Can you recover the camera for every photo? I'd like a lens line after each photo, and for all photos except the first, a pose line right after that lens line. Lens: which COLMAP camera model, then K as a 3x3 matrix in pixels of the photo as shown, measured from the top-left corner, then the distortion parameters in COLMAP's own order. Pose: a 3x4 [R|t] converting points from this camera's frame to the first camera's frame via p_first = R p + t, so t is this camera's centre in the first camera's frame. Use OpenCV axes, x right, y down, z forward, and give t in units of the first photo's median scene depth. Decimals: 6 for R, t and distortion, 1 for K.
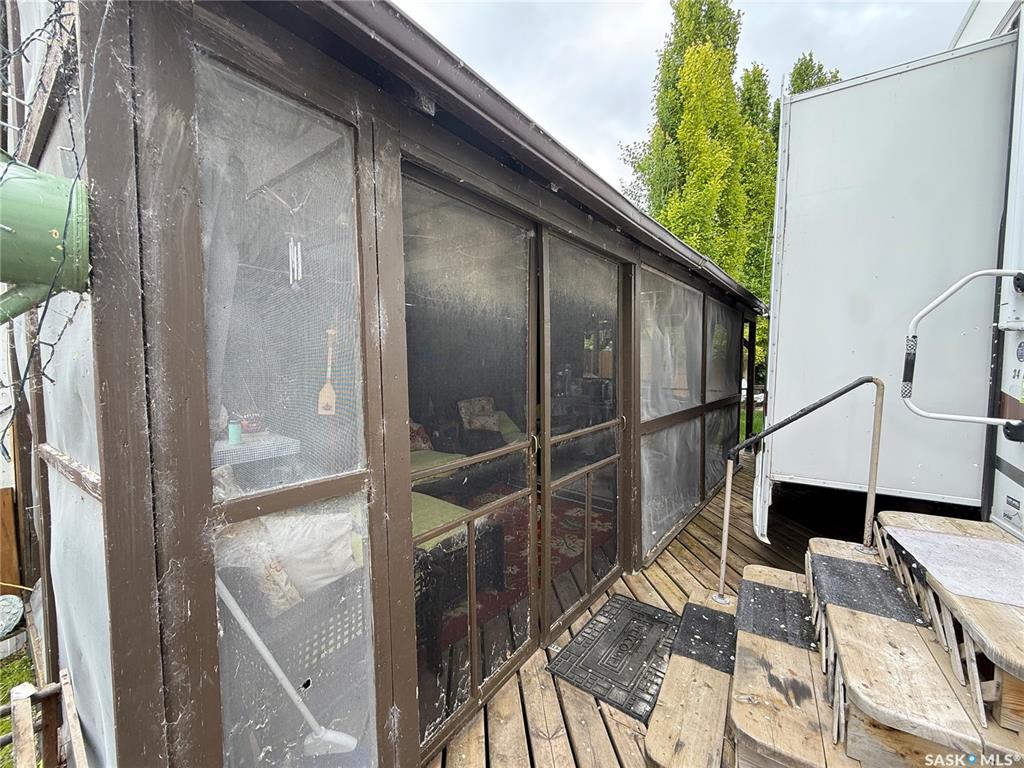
lens RADIAL K [[408.5, 0, 506.9], [0, 408.5, 386.4], [0, 0, 1]] dist [-0.000023, 0.000151]
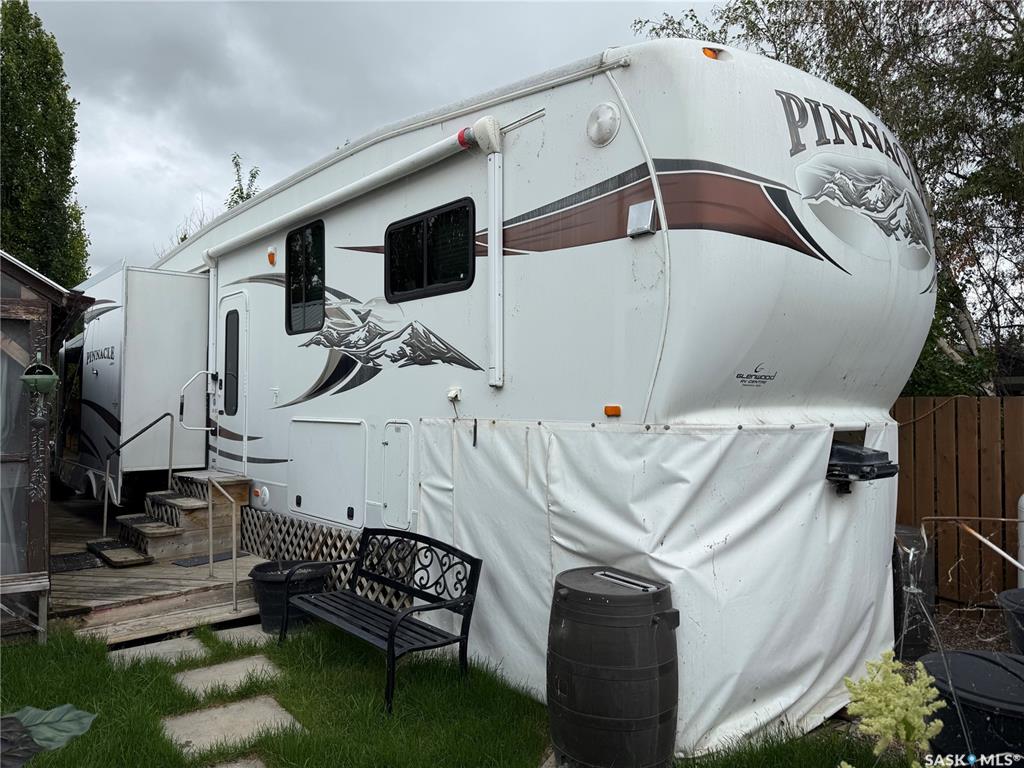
lens RADIAL K [[724.2, 0, 506.1], [0, 724.2, 385.5], [0, 0, 1]] dist [0.033606, -0.001821]
pose [[0.302029, 0.015586, 0.953171, -2.359146], [0.050783, 0.998184, -0.032413, 0.049829], [-0.951945, 0.058194, 0.300689, -1.969445]]
